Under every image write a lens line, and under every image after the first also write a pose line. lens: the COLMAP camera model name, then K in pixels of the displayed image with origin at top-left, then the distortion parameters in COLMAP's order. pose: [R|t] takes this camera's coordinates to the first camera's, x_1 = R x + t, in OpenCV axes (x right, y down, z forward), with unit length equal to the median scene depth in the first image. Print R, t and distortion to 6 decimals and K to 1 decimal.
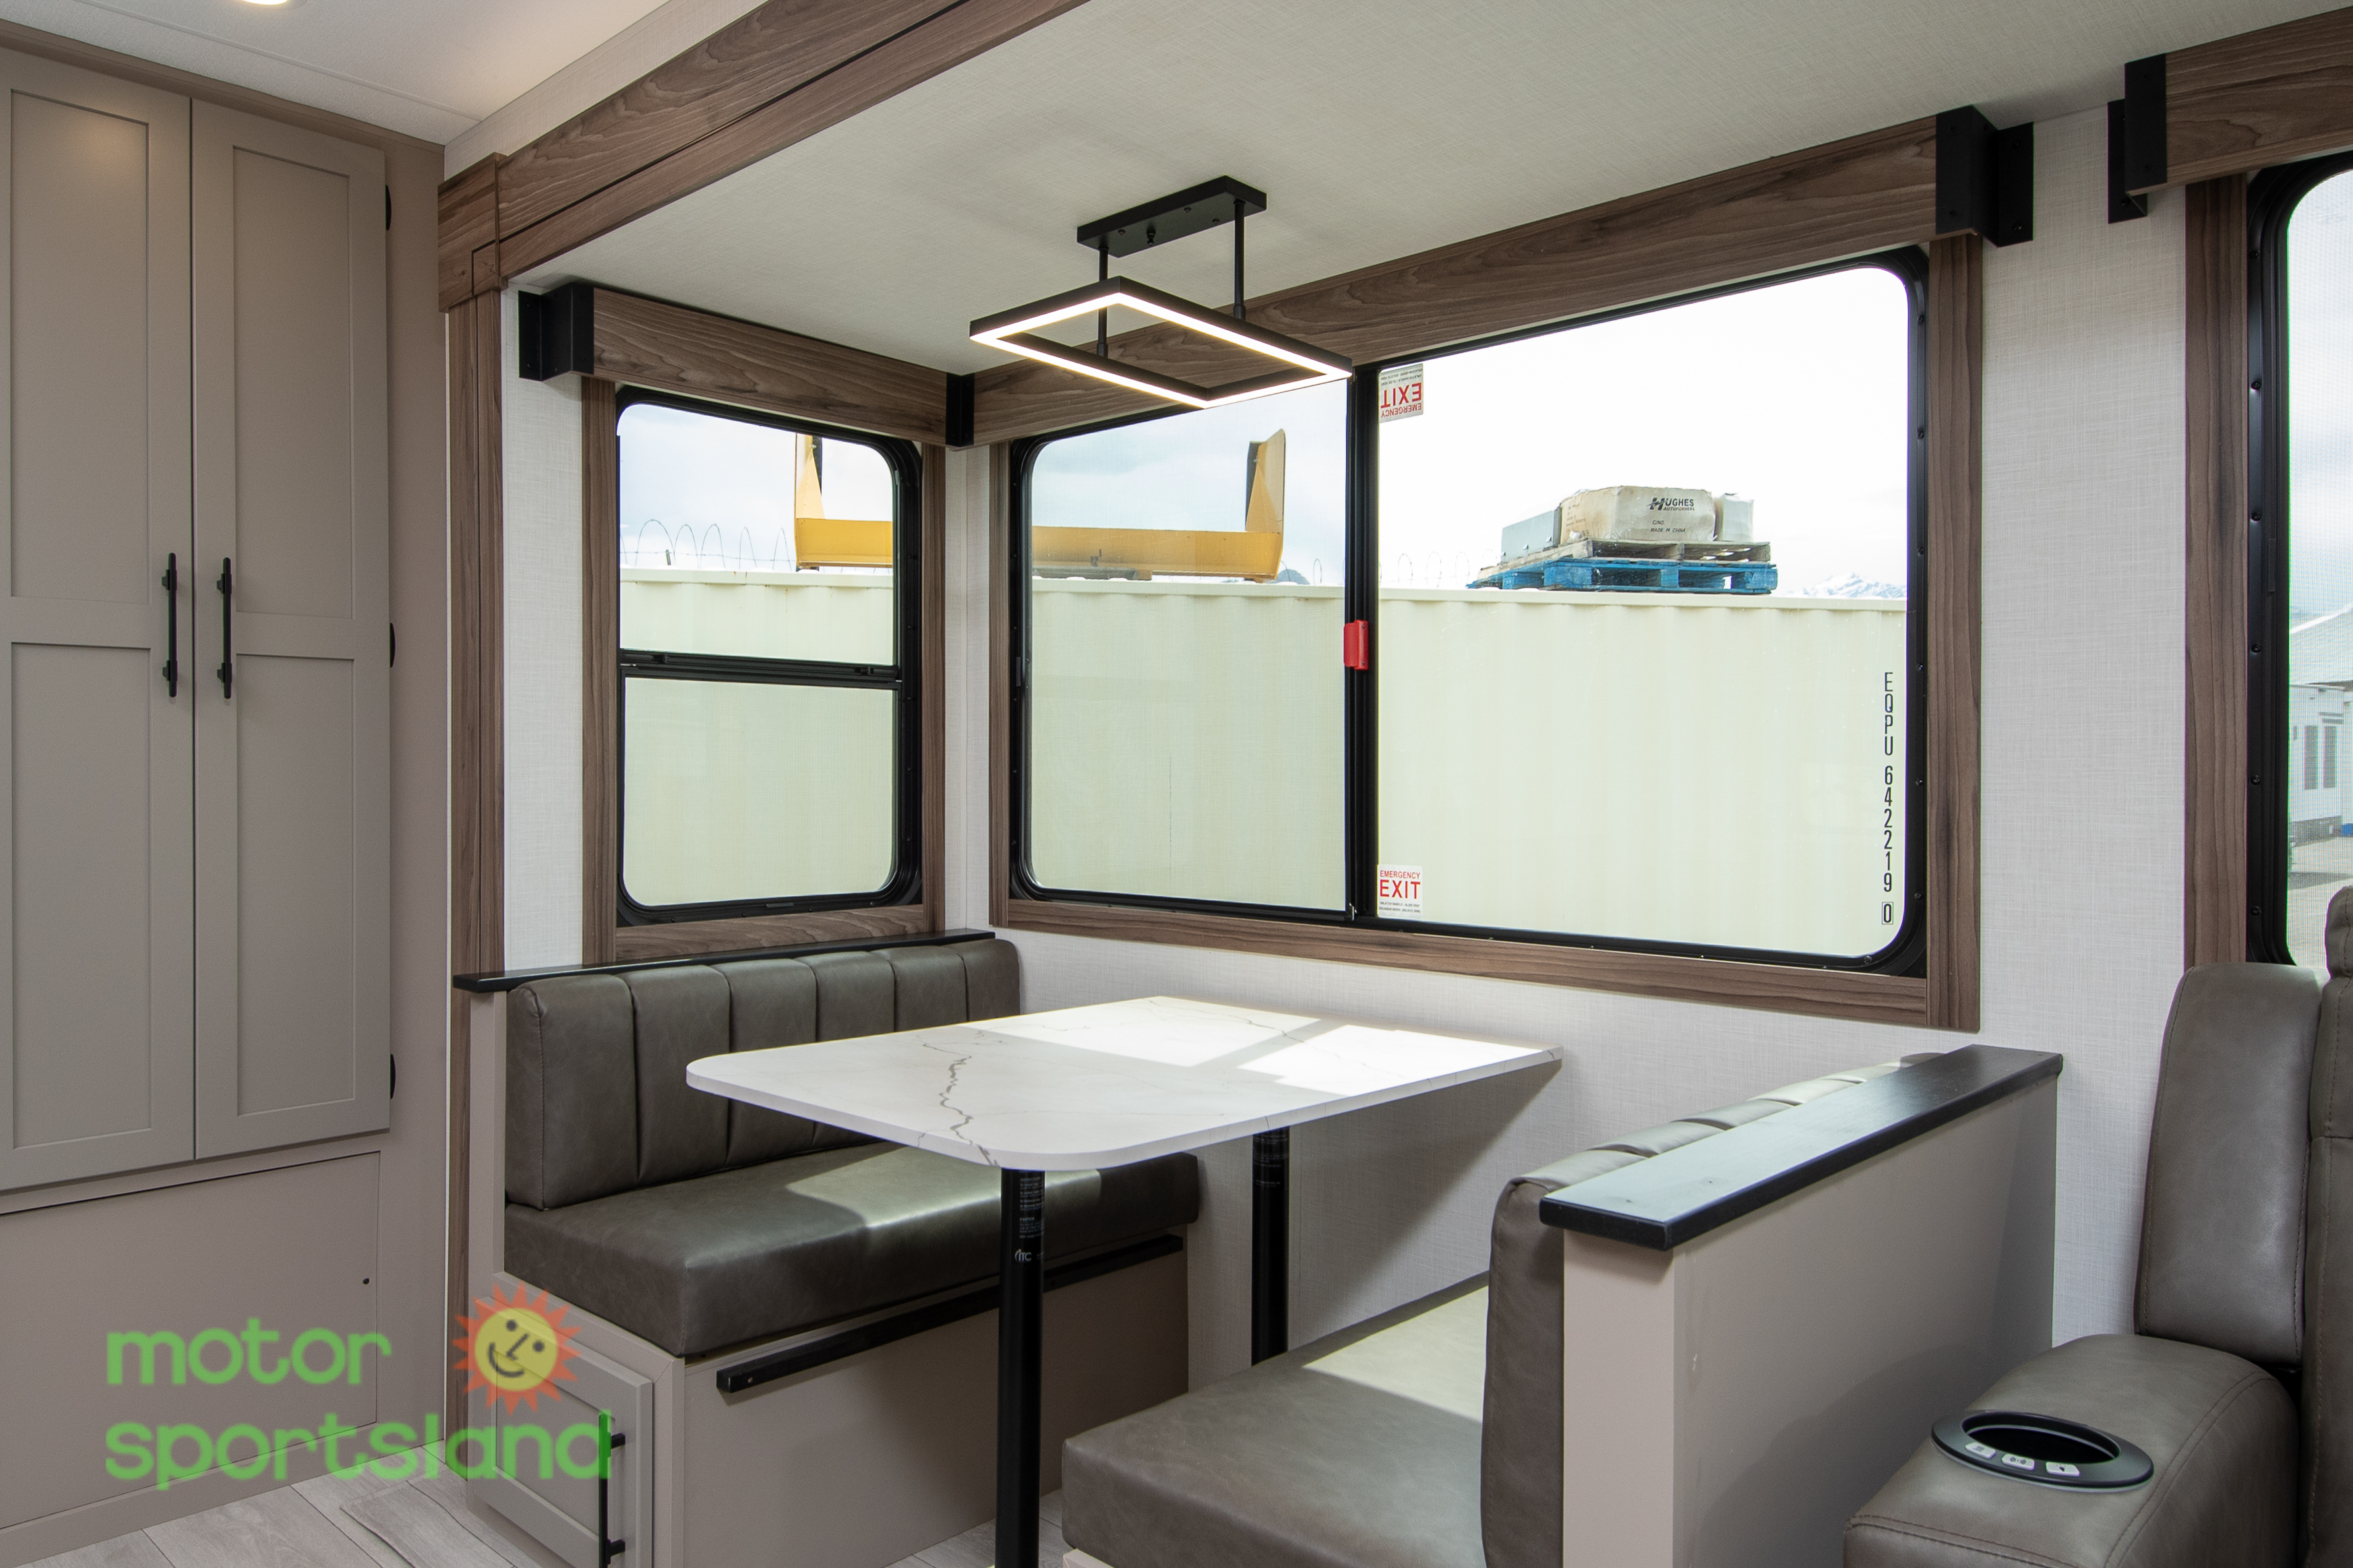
lens RADIAL K [[1579.0, 0, 1021.3], [0, 1579.0, 780.5], [0, 0, 1]] dist [0.043354, -0.048079]
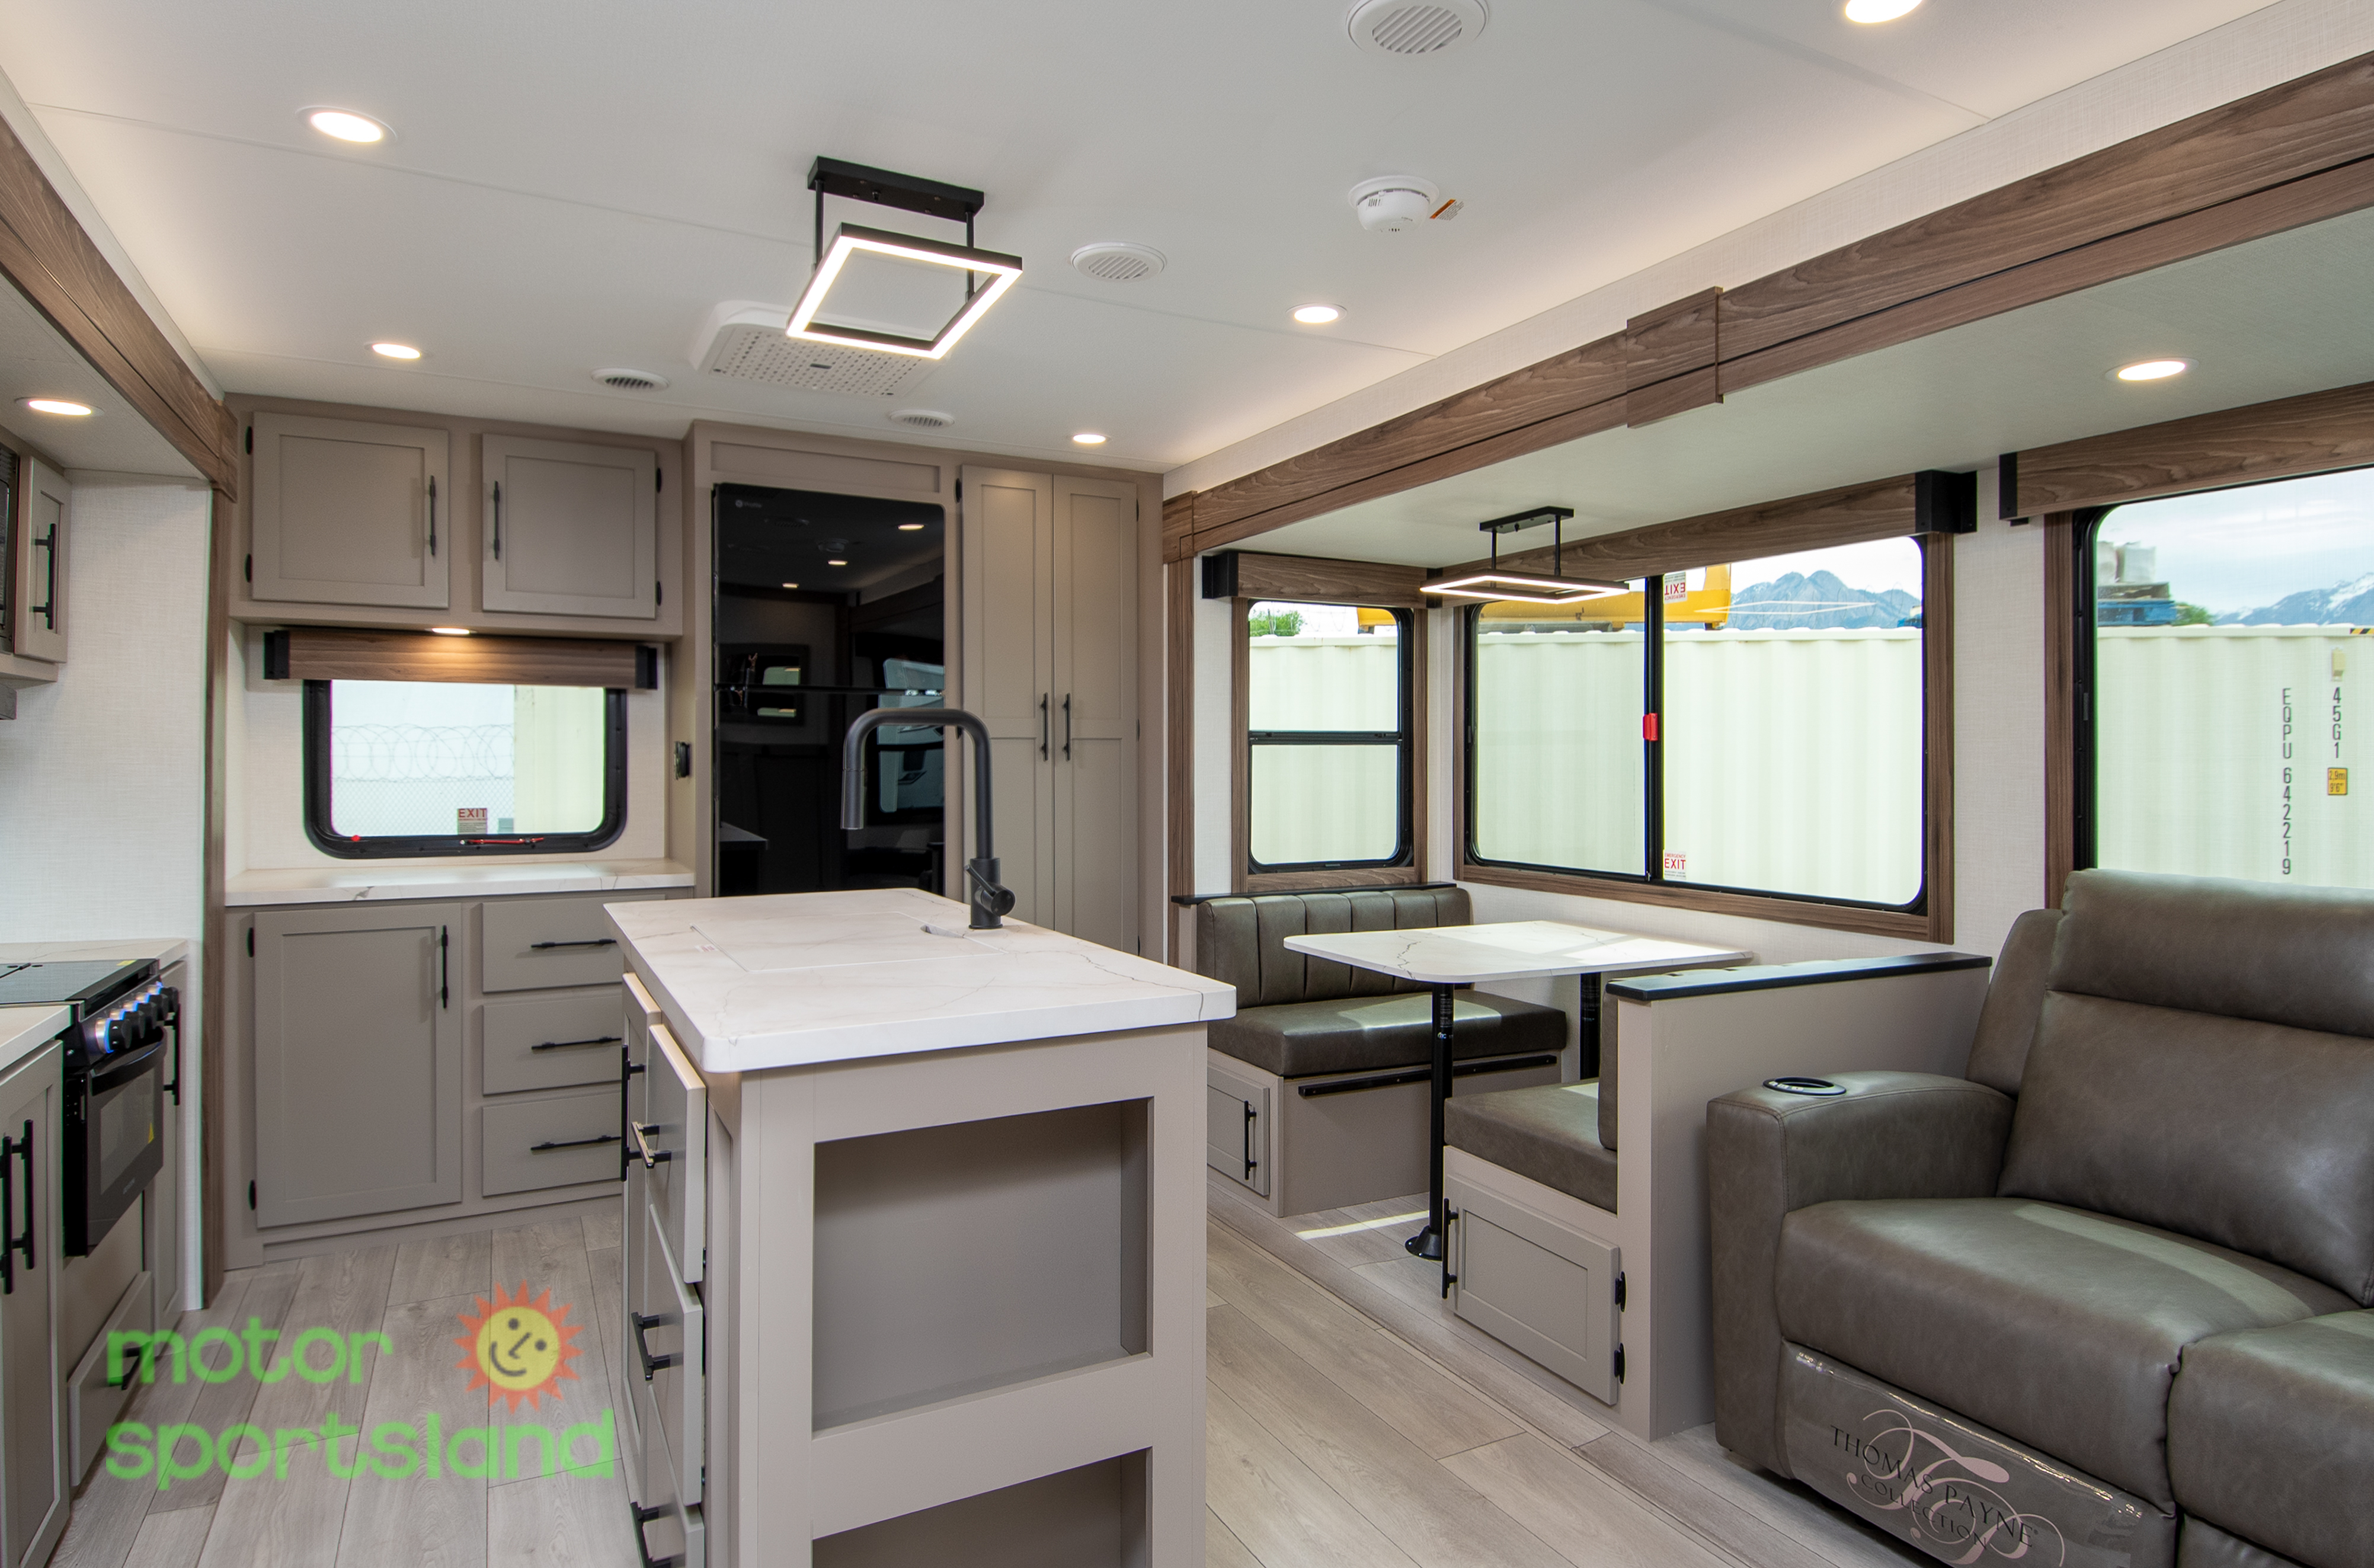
lens RADIAL K [[1317.9, 0, 1227.7], [0, 1317.9, 770.5], [0, 0, 1]] dist [0.088844, -0.075606]
pose [[0.969276, 0.002379, -0.245965, 0.119788], [-0.001029, 0.999984, 0.005614, -0.044980], [0.245974, -0.005188, 0.969263, -0.582510]]
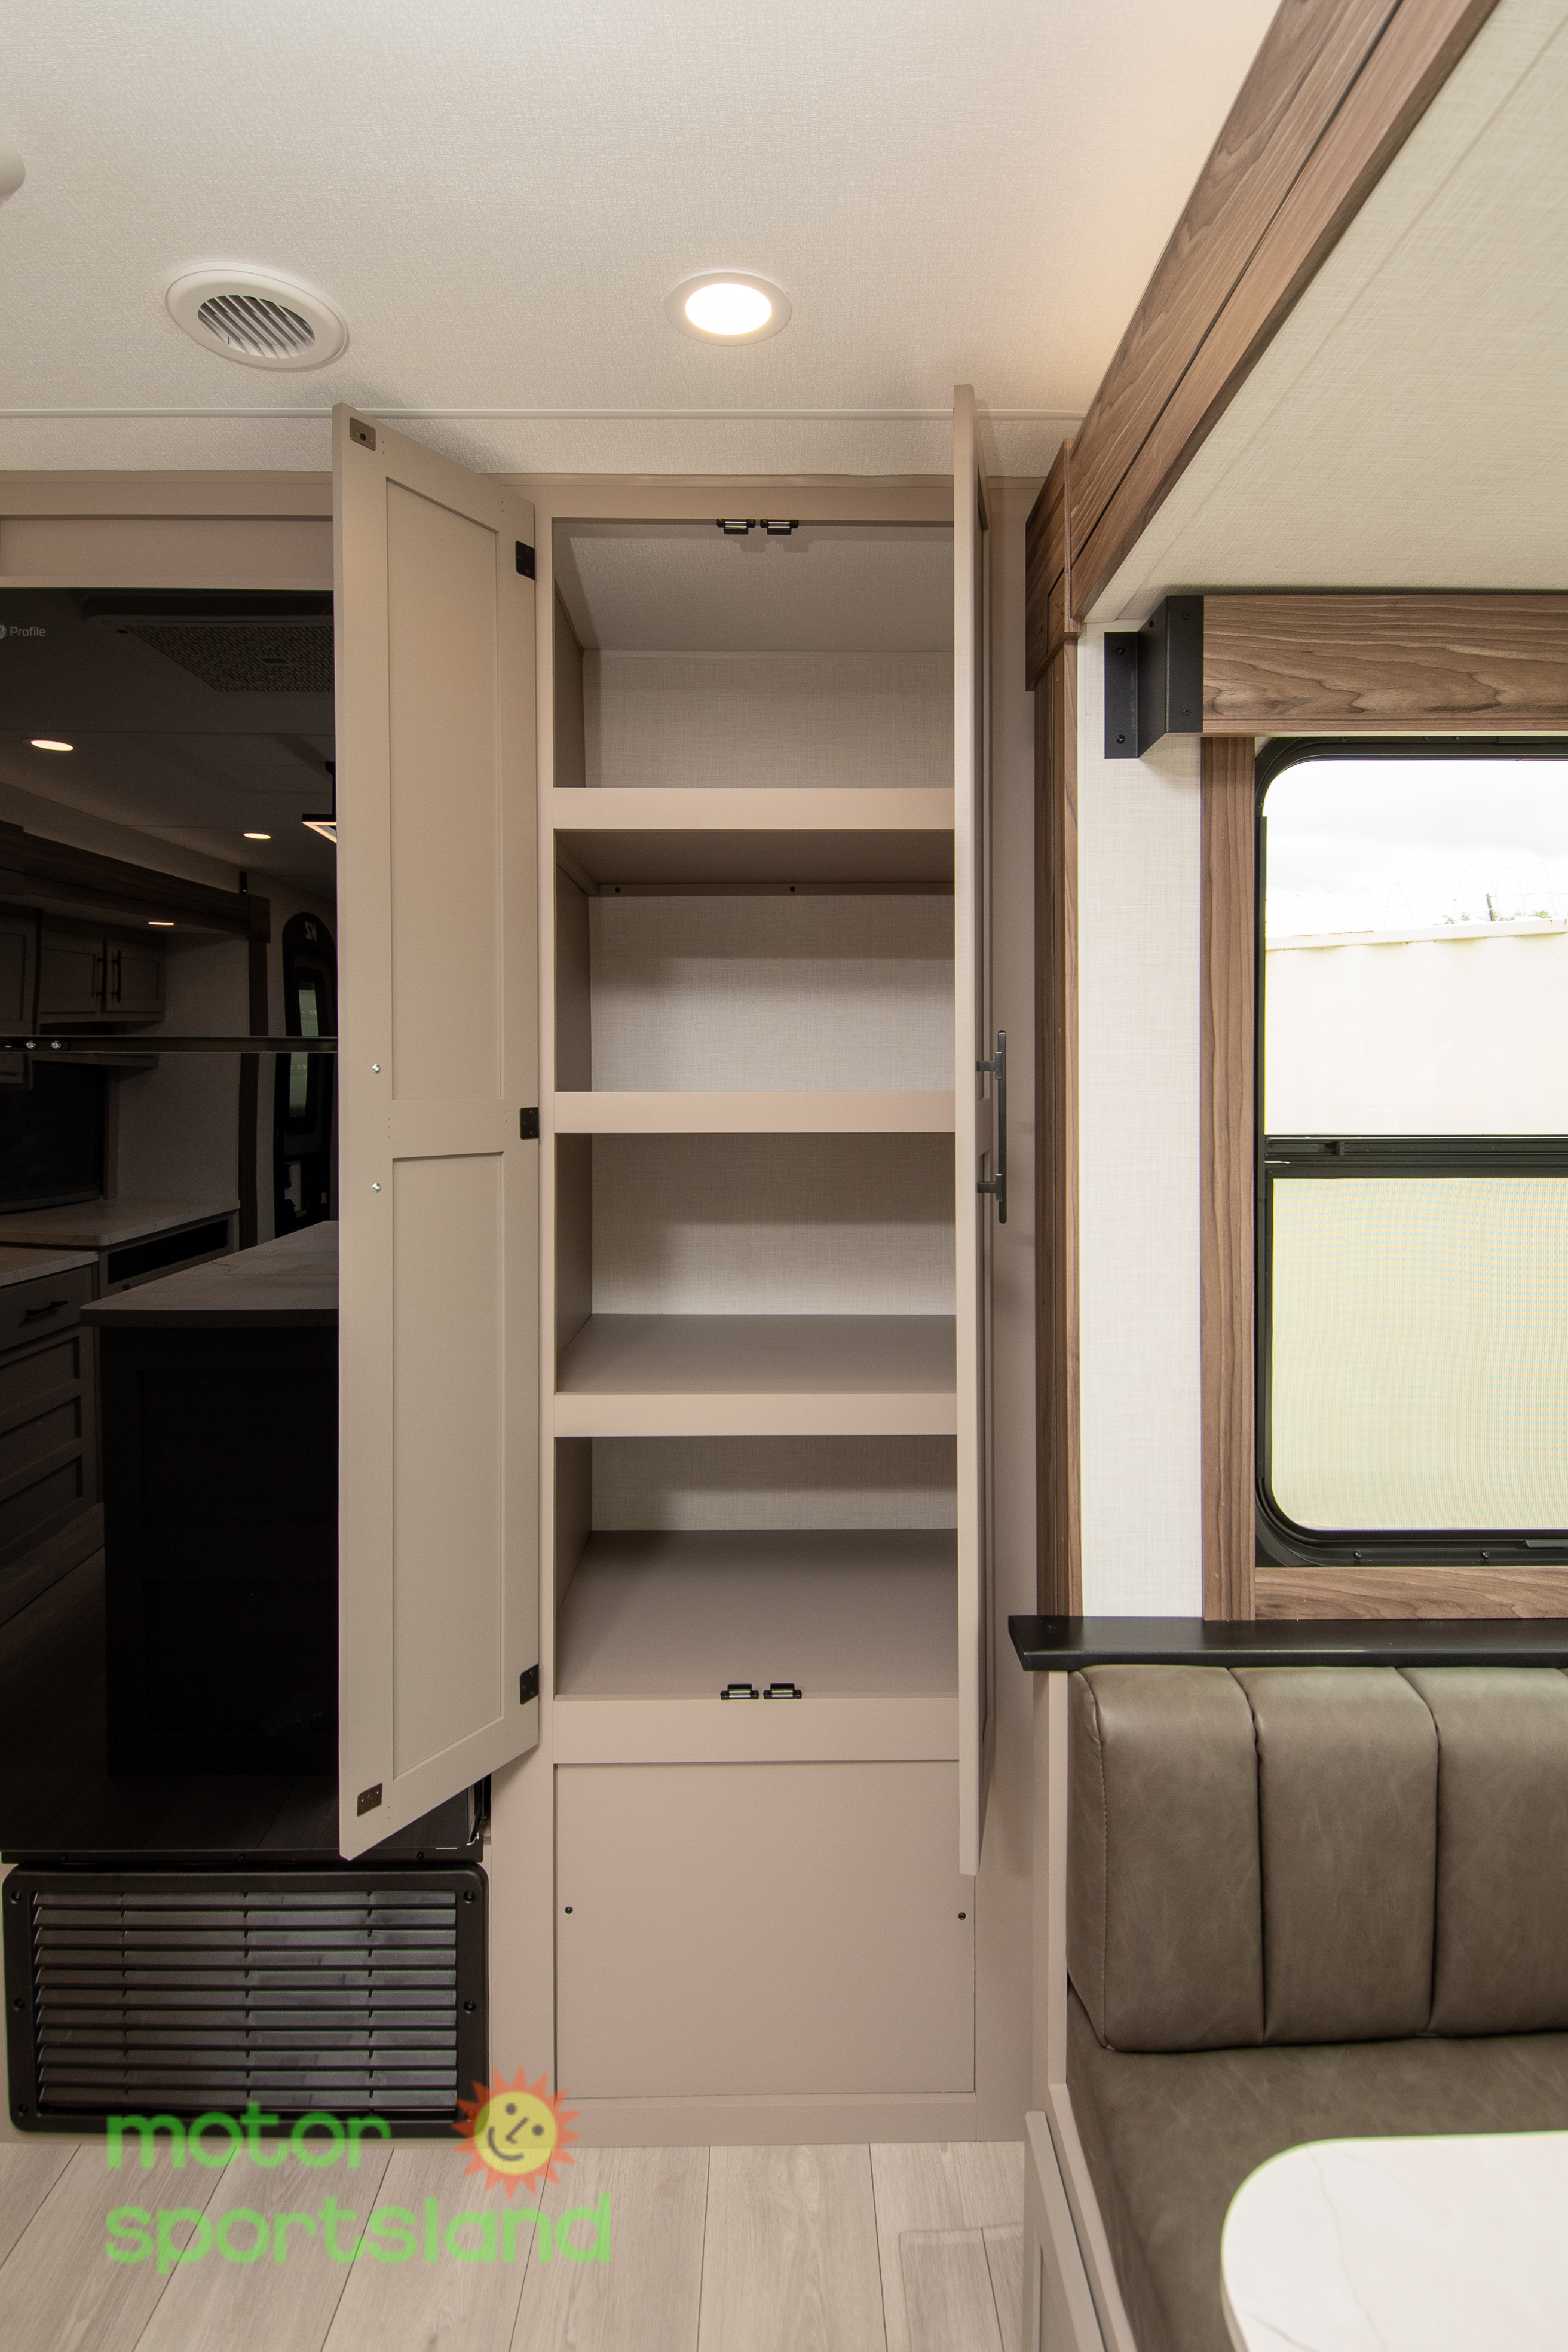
lens RADIAL K [[1245.1, 0, 792.2], [0, 1245.1, 1093.9], [0, 0, 1]] dist [0.035668, -0.036583]
pose [[0.738233, 0.000080, -0.674546, -0.046755], [0.007637, 0.999935, 0.008476, -0.109333], [0.674503, -0.011409, 0.738184, 0.489447]]
